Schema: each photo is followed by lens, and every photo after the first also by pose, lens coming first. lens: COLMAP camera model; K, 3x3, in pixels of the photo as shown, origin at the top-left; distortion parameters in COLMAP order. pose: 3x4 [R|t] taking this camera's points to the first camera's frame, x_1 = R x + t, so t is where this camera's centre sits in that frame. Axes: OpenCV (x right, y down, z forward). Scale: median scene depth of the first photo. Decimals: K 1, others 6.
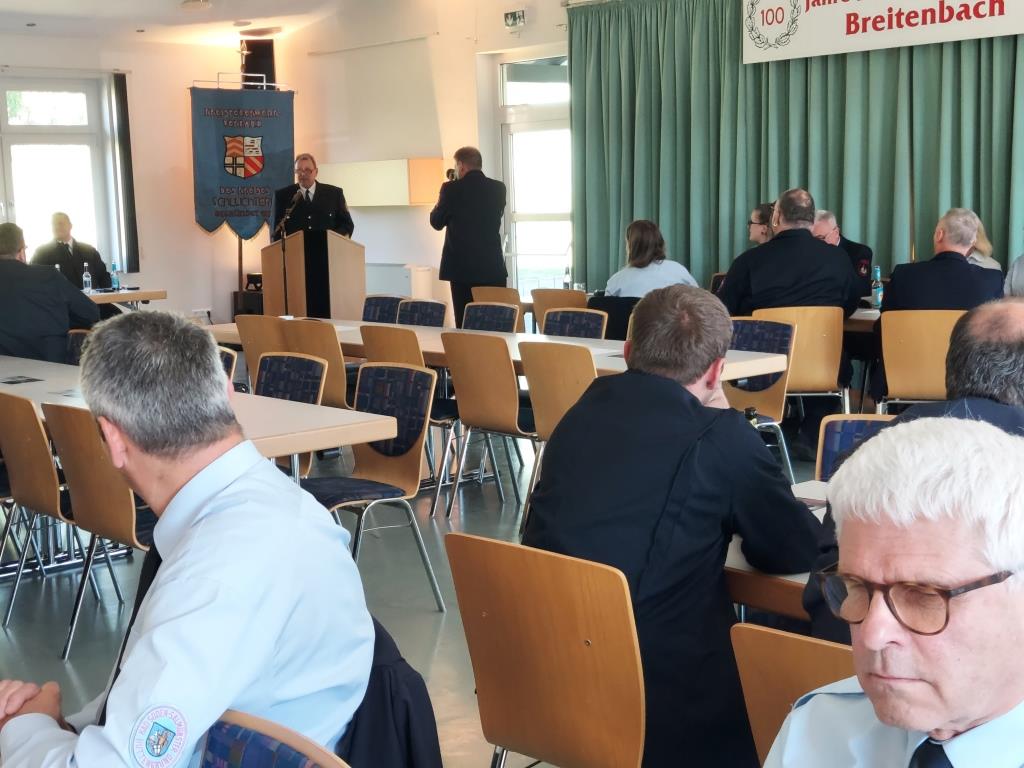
lens RADIAL K [[1500.3, 0, 492.8], [0, 1500.3, 384.8], [0, 0, 1]] dist [0.090328, -0.074032]
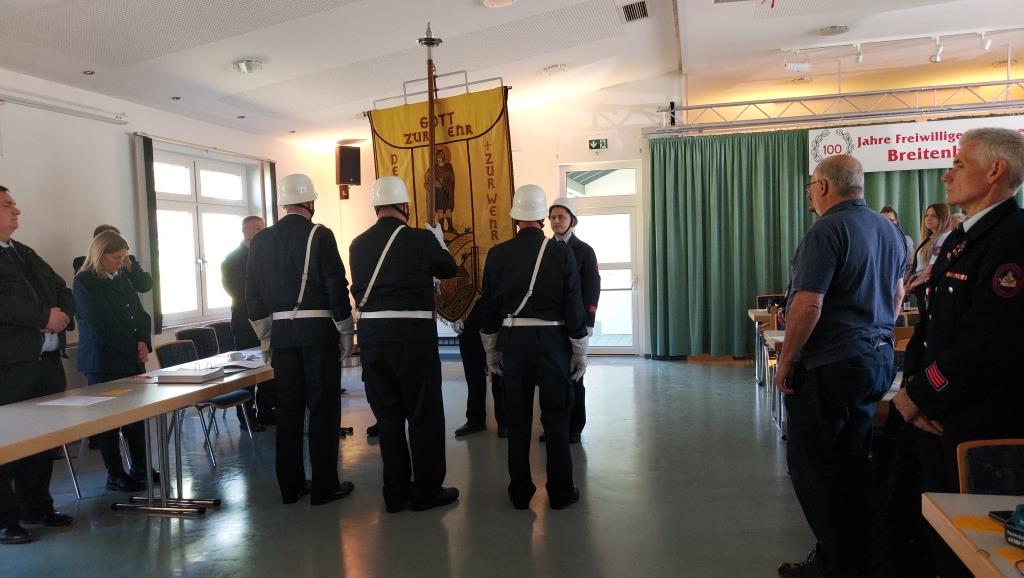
lens RADIAL K [[748.0, 0, 508.2], [0, 748.0, 297.7], [0, 0, 1]] dist [0.061027, -0.047079]
pose [[0.821341, -0.024929, 0.569892, -0.613921], [0.077414, 0.994673, -0.068060, -0.039377], [-0.565160, 0.100018, 0.818896, 0.492427]]
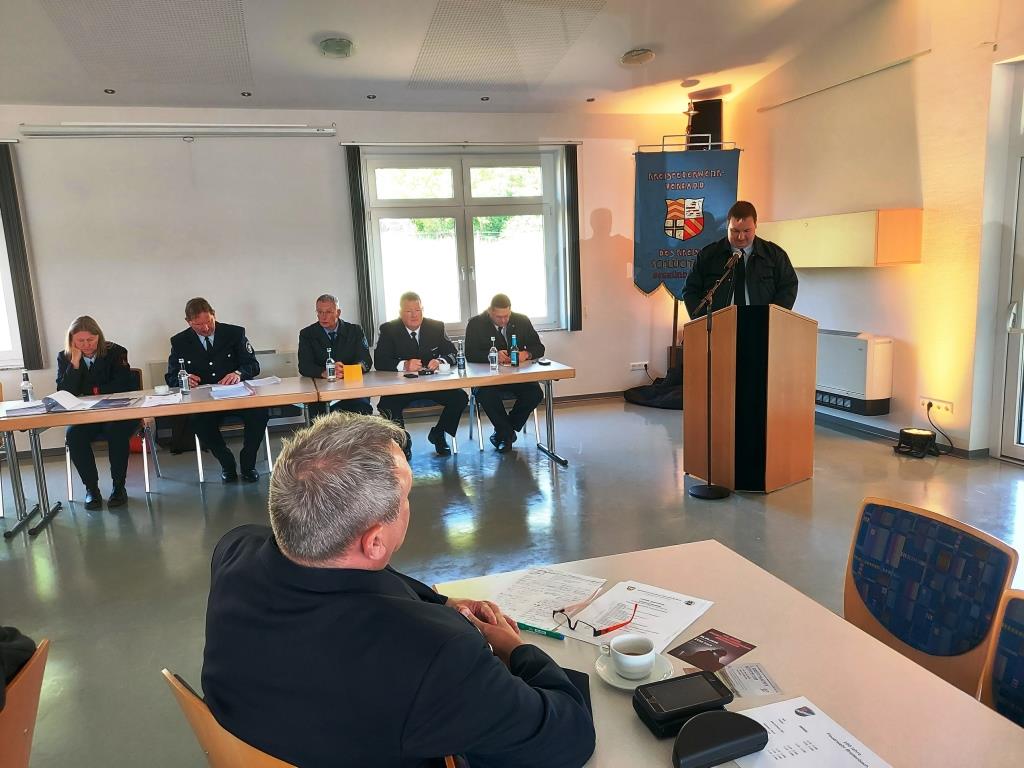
lens RADIAL K [[744.4, 0, 507.2], [0, 744.4, 392.5], [0, 0, 1]] dist [0.062928, -0.050136]
pose [[0.909282, 0.061618, -0.411594, -0.080395], [-0.036209, 0.996942, 0.069257, -0.089852], [0.414603, -0.048070, 0.908732, 0.668088]]
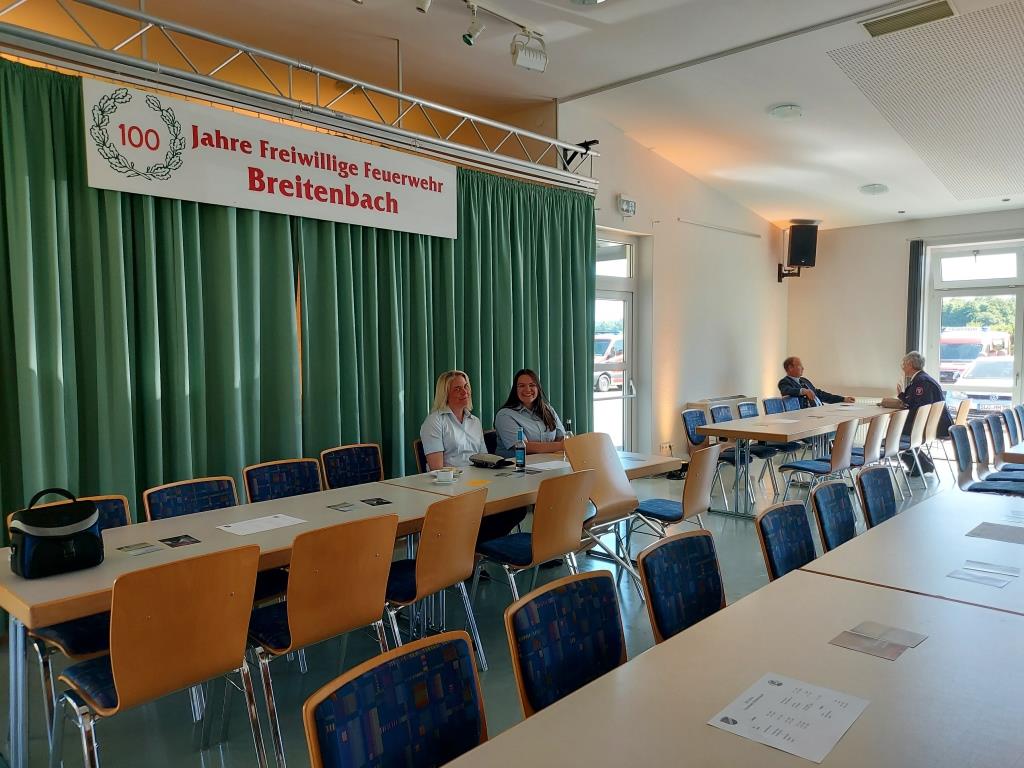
lens RADIAL K [[744.4, 0, 507.2], [0, 744.4, 392.5], [0, 0, 1]] dist [0.062928, -0.050136]
pose [[-0.089355, -0.037044, 0.995311, -0.217510], [0.132636, 0.989965, 0.048752, -0.104181], [-0.987129, 0.136370, -0.083545, 0.837020]]
